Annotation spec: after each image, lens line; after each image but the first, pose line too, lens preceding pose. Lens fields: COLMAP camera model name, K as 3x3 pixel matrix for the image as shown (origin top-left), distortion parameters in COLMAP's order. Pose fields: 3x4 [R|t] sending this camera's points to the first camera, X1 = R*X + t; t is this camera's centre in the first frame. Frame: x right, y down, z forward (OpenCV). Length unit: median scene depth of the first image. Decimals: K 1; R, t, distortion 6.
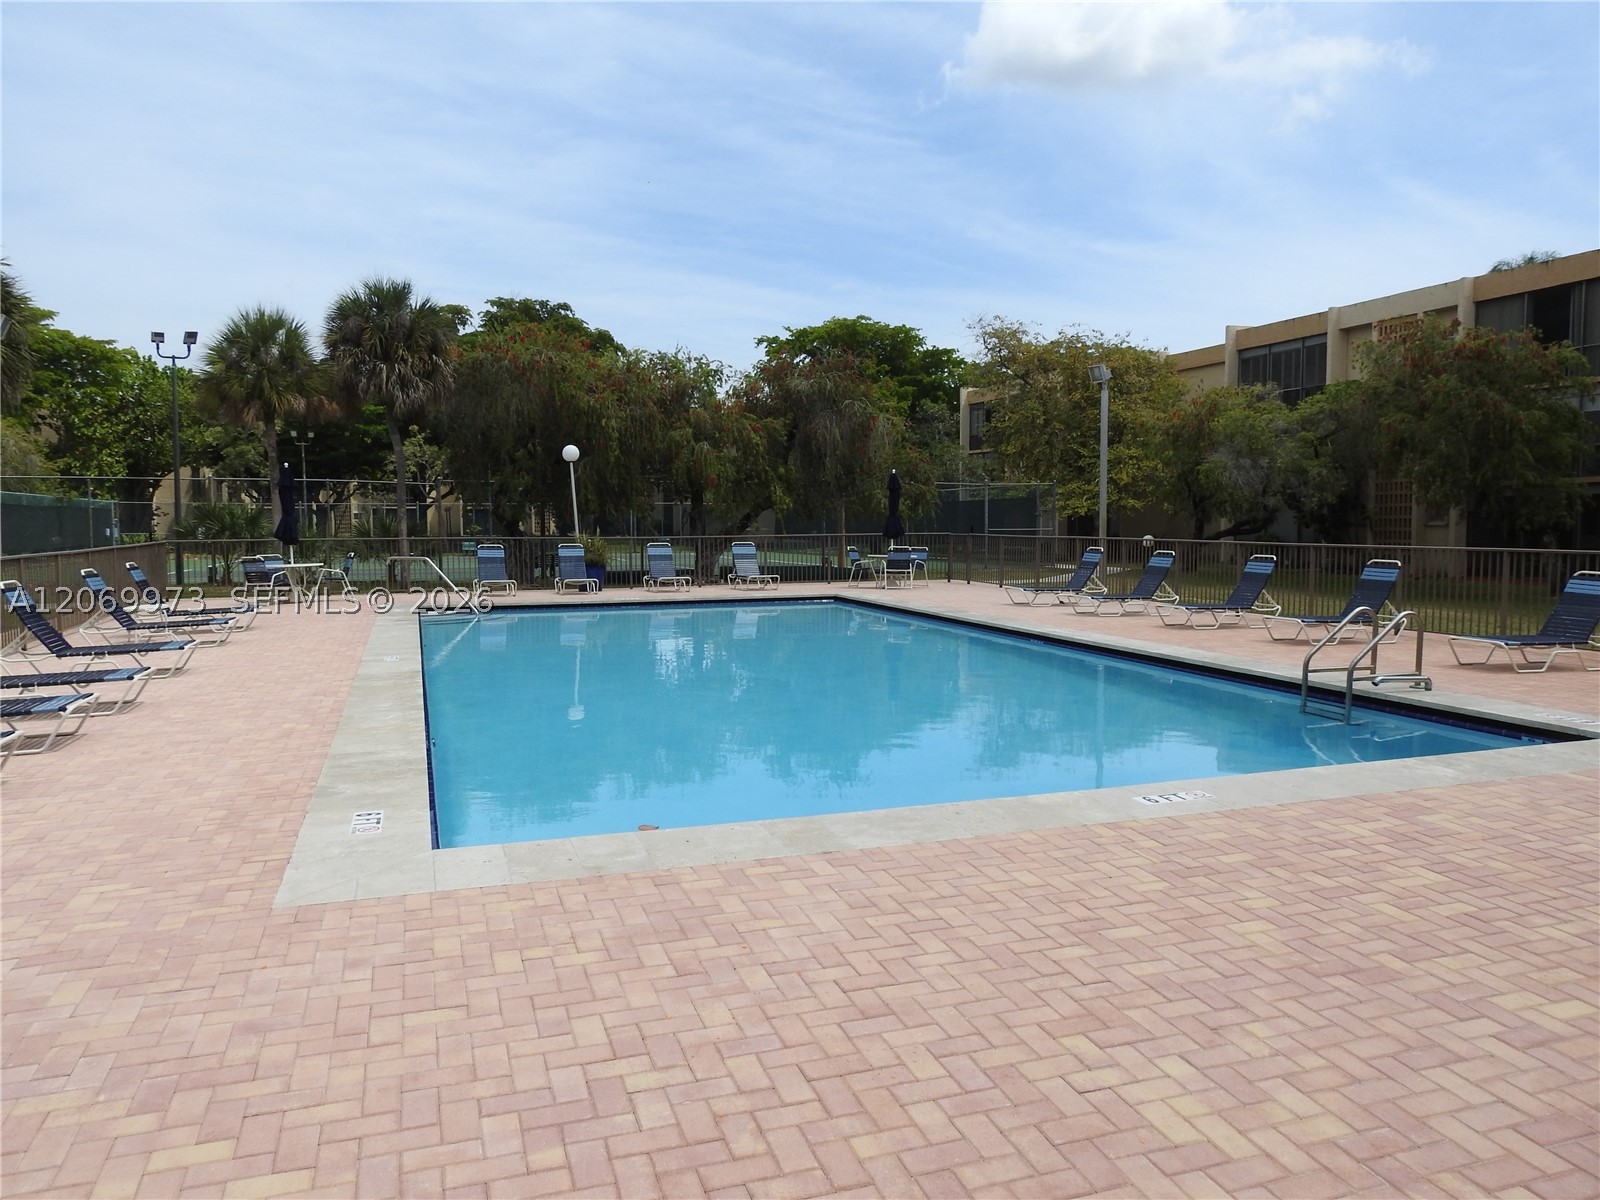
lens RADIAL K [[1135.5, 0, 800.1], [0, 1135.5, 597.4], [0, 0, 1]] dist [-0.010782, 0.002286]
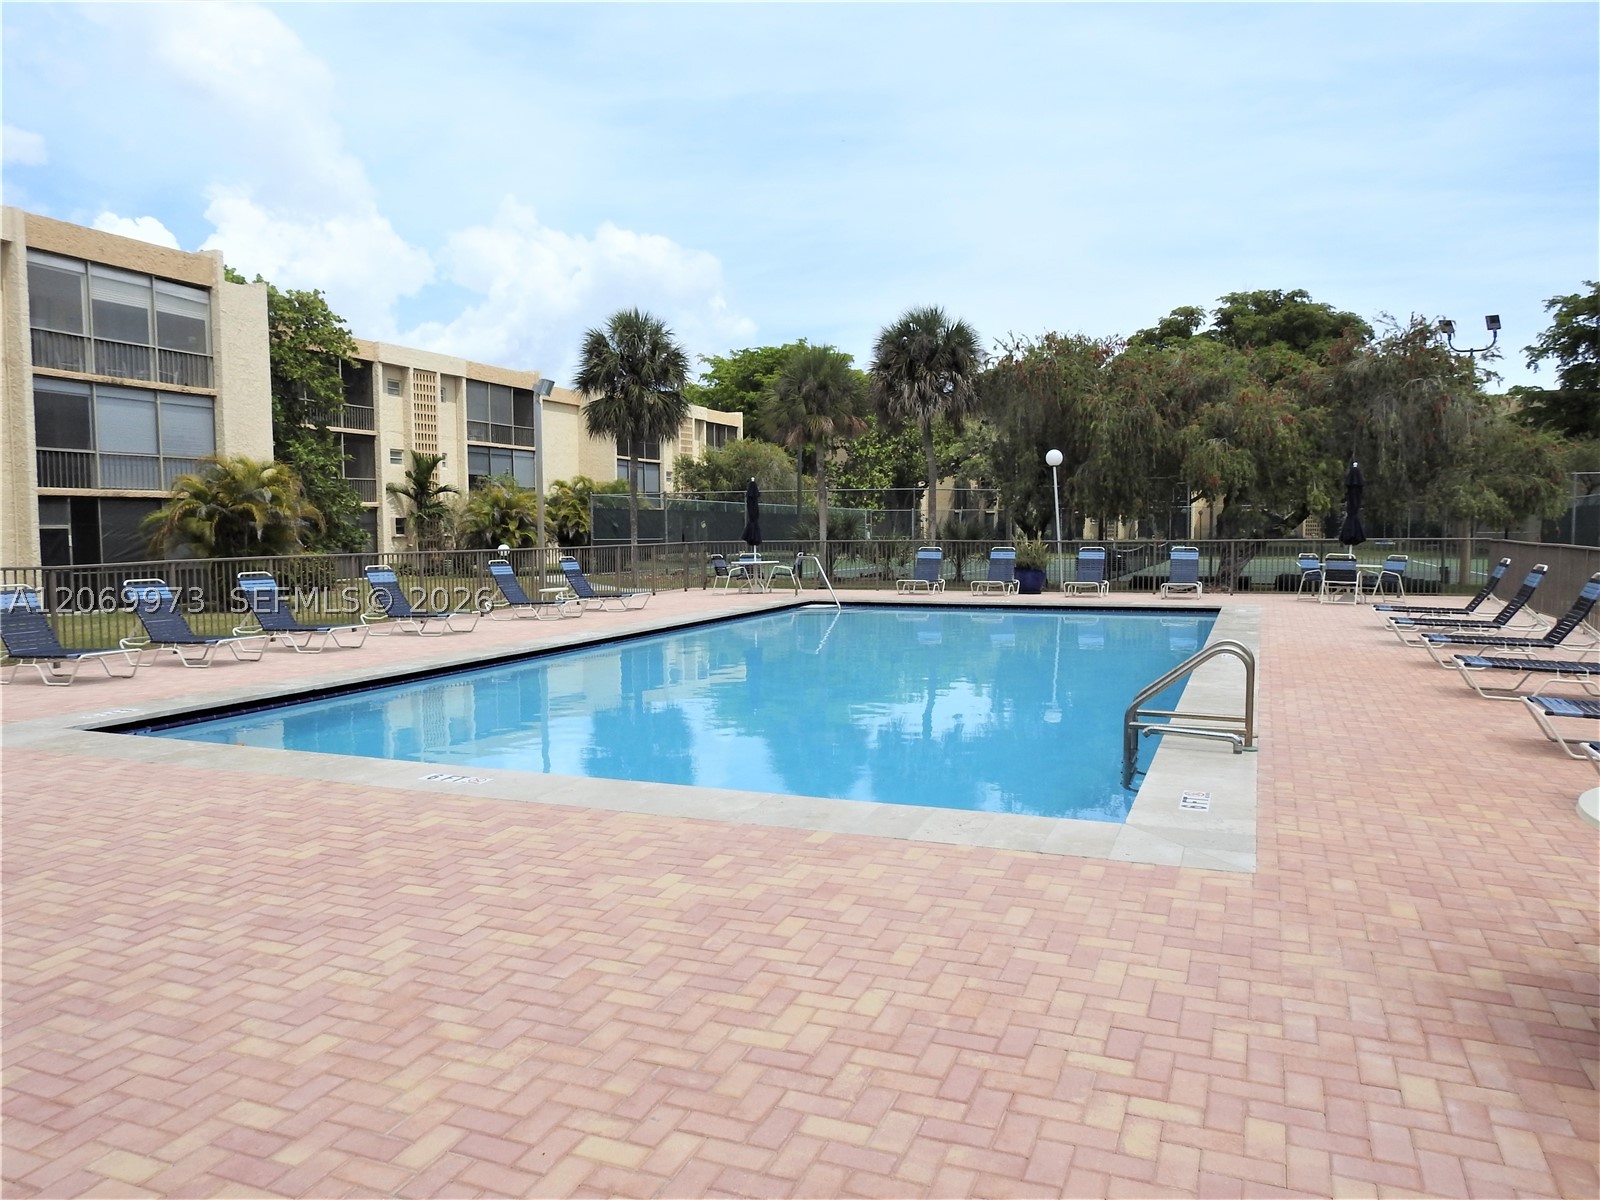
lens RADIAL K [[1135.5, 0, 801.0], [0, 1135.5, 616.9], [0, 0, 1]] dist [-0.010782, 0.002286]
pose [[0.753495, 0.048925, -0.655631, 0.284257], [-0.039709, 0.998793, 0.028897, -0.005557], [0.656254, 0.004261, 0.754528, 0.086020]]
